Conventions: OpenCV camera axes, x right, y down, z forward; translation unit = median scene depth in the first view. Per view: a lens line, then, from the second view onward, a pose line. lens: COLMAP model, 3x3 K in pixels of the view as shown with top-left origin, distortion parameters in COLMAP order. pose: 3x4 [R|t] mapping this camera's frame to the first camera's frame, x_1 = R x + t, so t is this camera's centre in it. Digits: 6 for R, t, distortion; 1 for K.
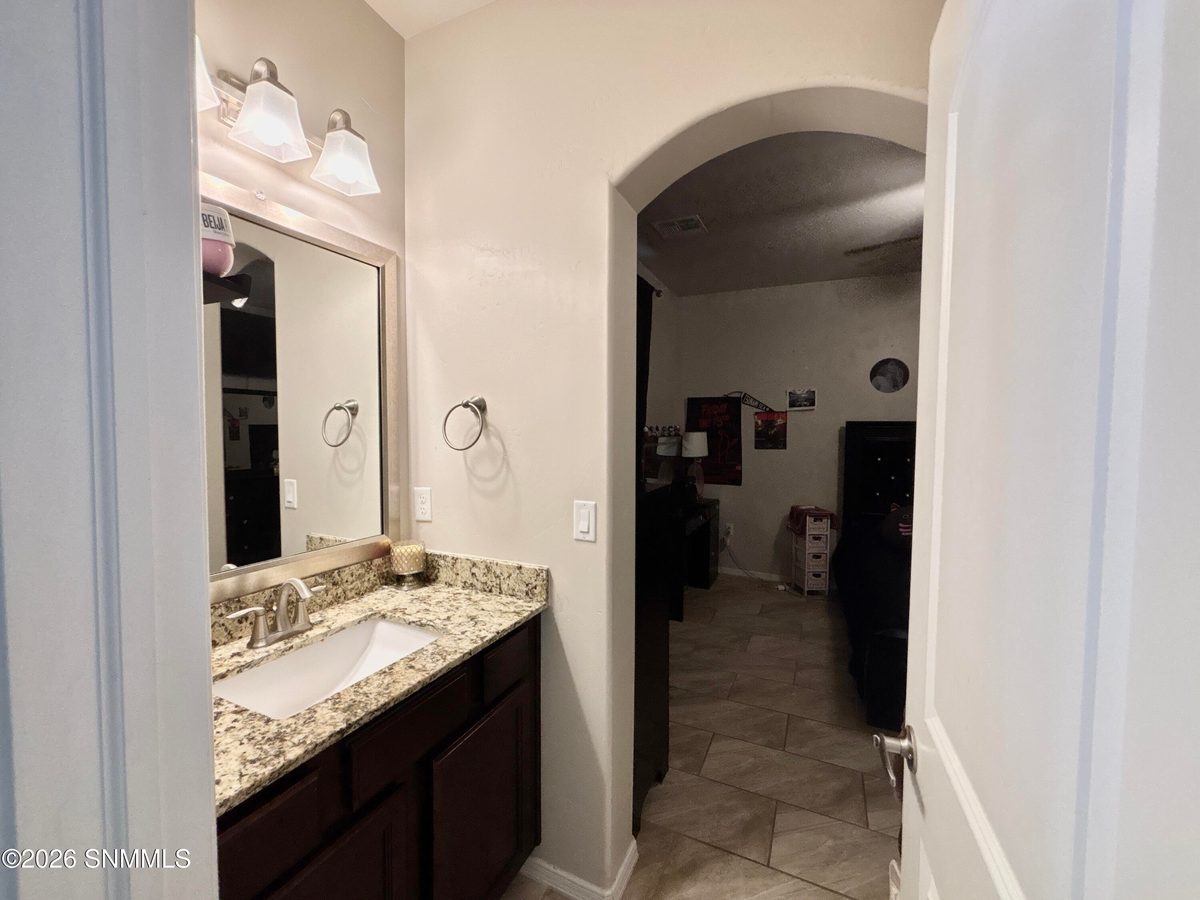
lens RADIAL K [[484.4, 0, 600.0], [0, 484.4, 450.0], [0, 0, 1]] dist [-0.000442, -0.000031]
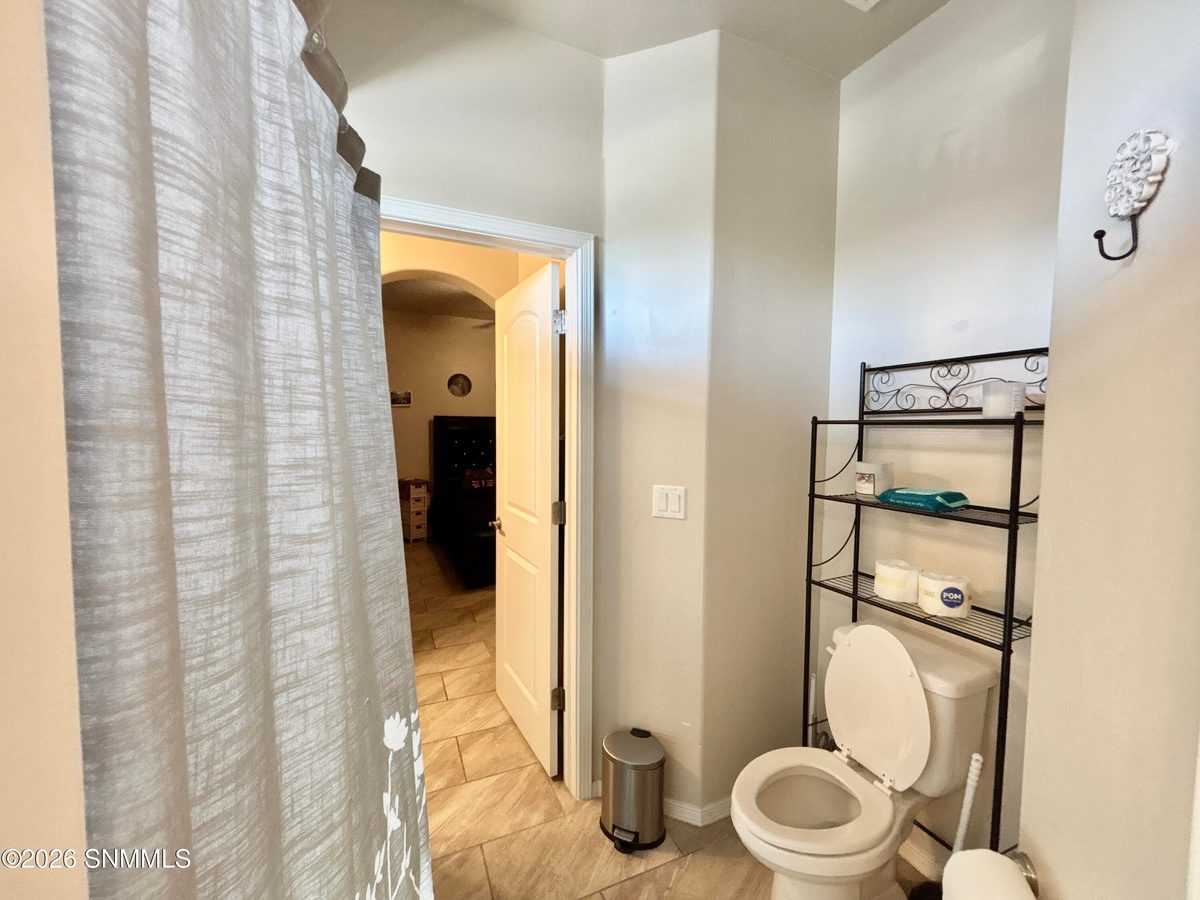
lens RADIAL K [[480.1, 0, 600.0], [0, 480.1, 450.0], [0, 0, 1]] dist [0.000798, 0.000133]
pose [[0.648264, -0.037016, 0.760515, -0.229385], [0.025520, 0.999313, 0.026886, 0.014394], [-0.760988, 0.001979, 0.648763, -0.258116]]
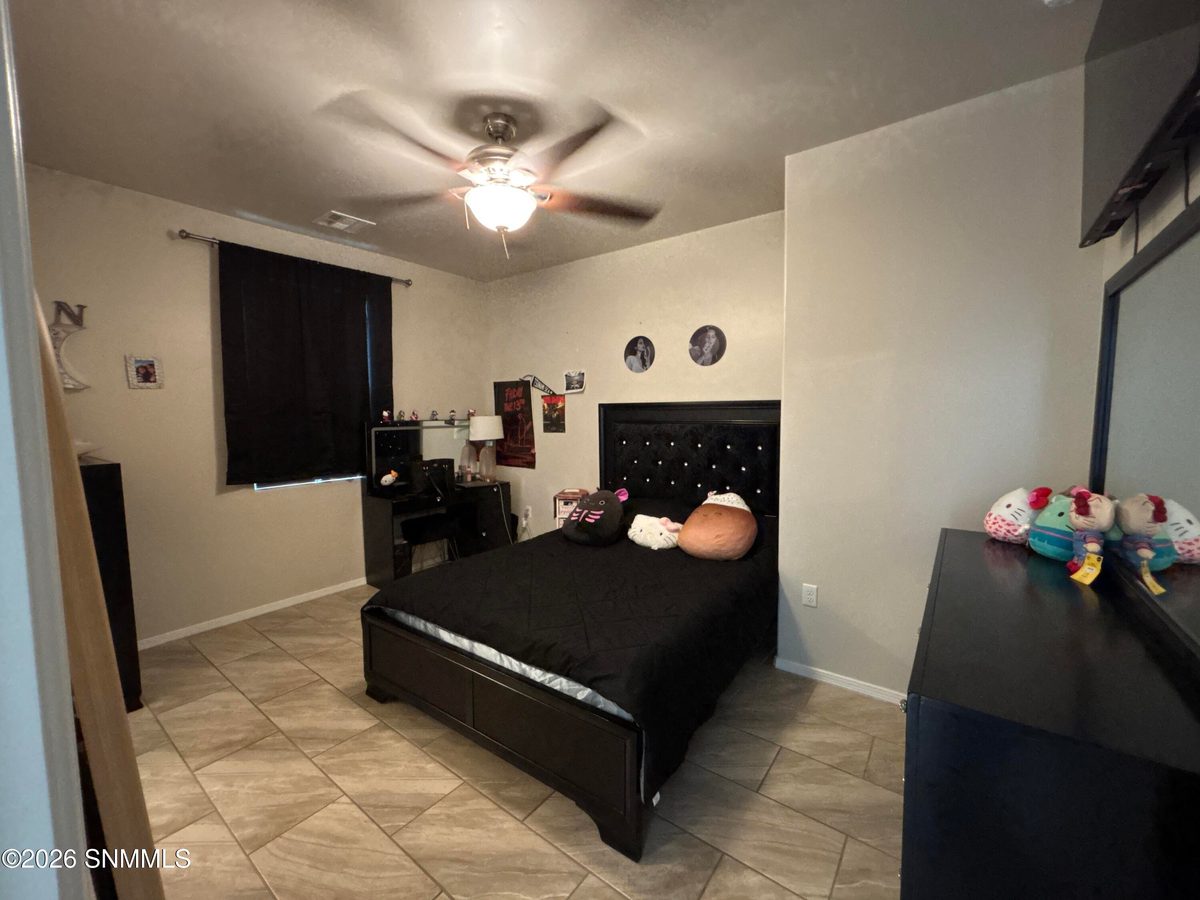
lens RADIAL K [[480.1, 0, 600.0], [0, 480.1, 450.0], [0, 0, 1]] dist [0.000798, 0.000133]
pose [[0.980129, 0.005842, -0.198277, 0.649906], [0.000247, 0.999530, 0.030669, 0.004076], [0.198363, -0.030109, 0.979666, 0.050417]]
